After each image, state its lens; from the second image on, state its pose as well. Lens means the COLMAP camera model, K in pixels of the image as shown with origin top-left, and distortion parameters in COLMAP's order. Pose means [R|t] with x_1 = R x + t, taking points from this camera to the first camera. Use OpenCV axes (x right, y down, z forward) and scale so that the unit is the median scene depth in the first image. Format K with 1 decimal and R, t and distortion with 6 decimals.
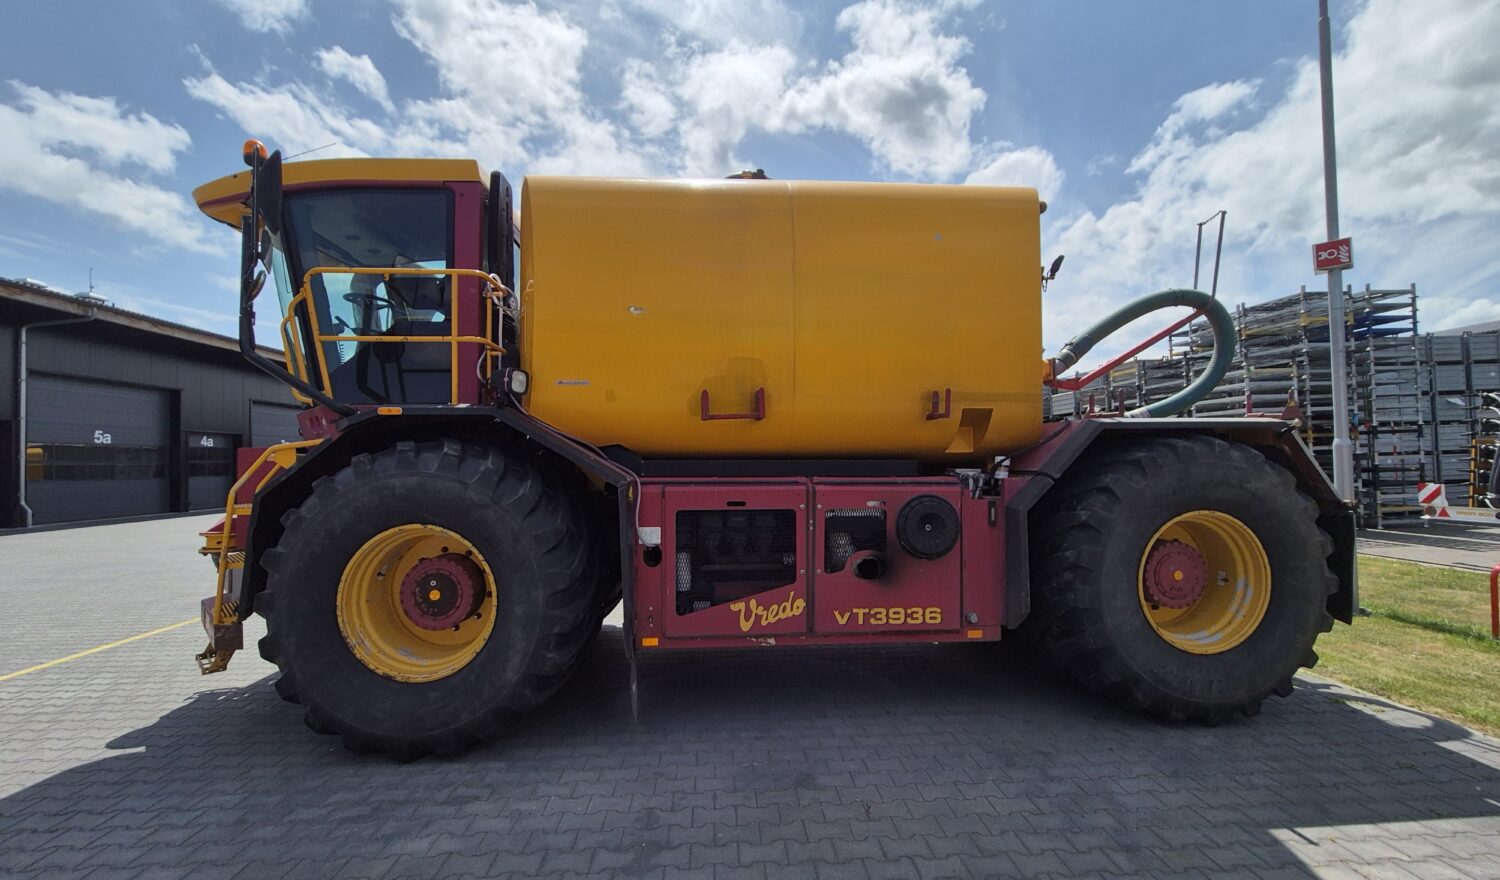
lens RADIAL K [[617.6, 0, 738.2], [0, 617.6, 442.1], [0, 0, 1]] dist [-0.000359, 0.000377]
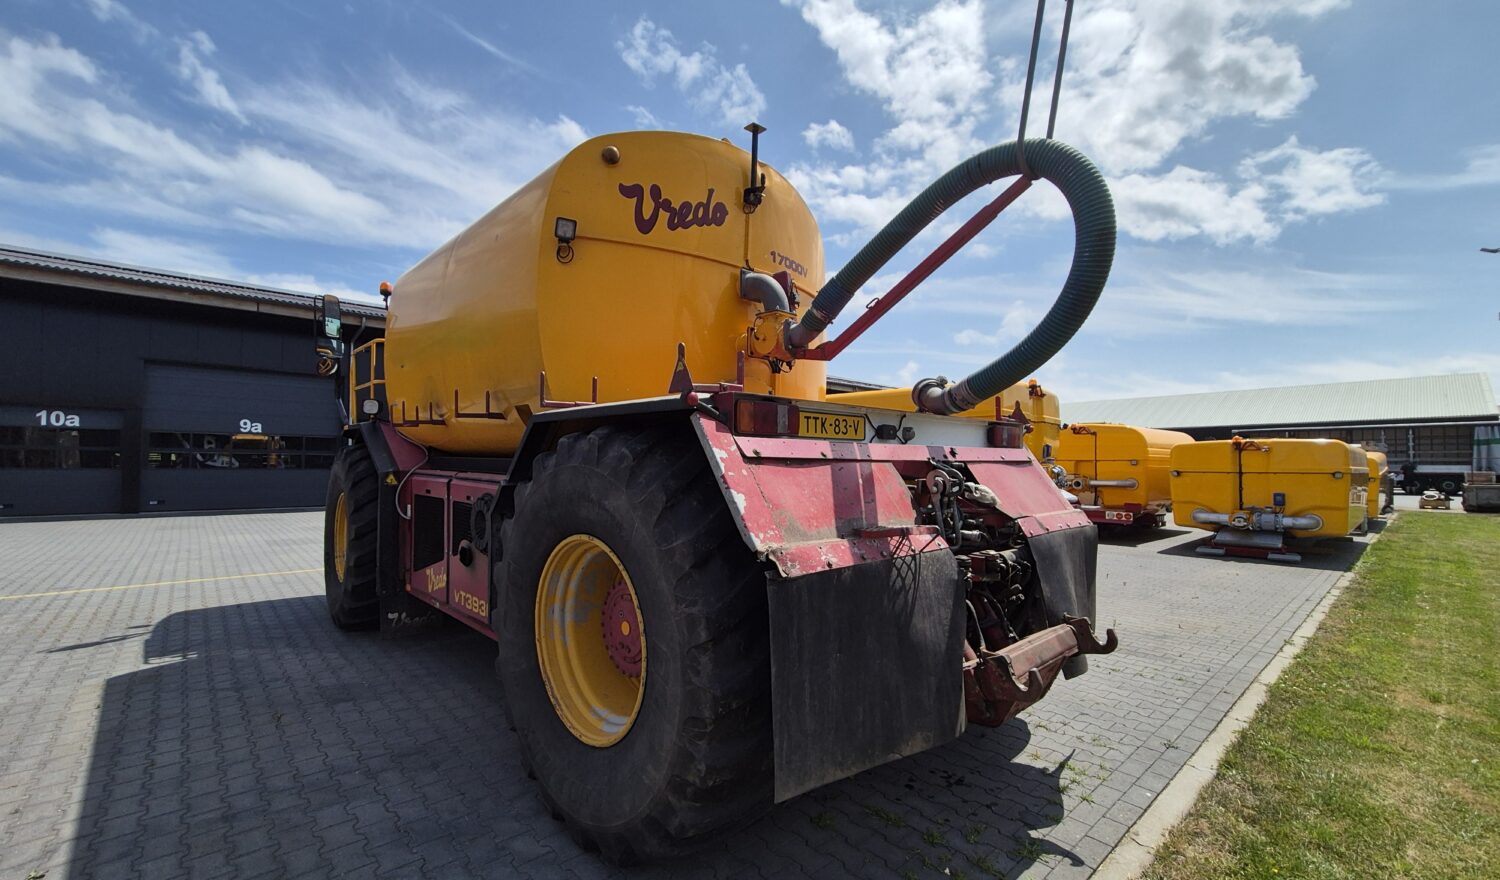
lens RADIAL K [[620.1, 0, 728.3], [0, 620.1, 437.2], [0, 0, 1]] dist [0.019858, 0.000120]
pose [[0.617722, -0.017435, -0.786203, 1.553199], [0.009794, 0.999847, -0.014477, 0.011924], [0.786336, 0.001243, 0.617798, 0.757731]]
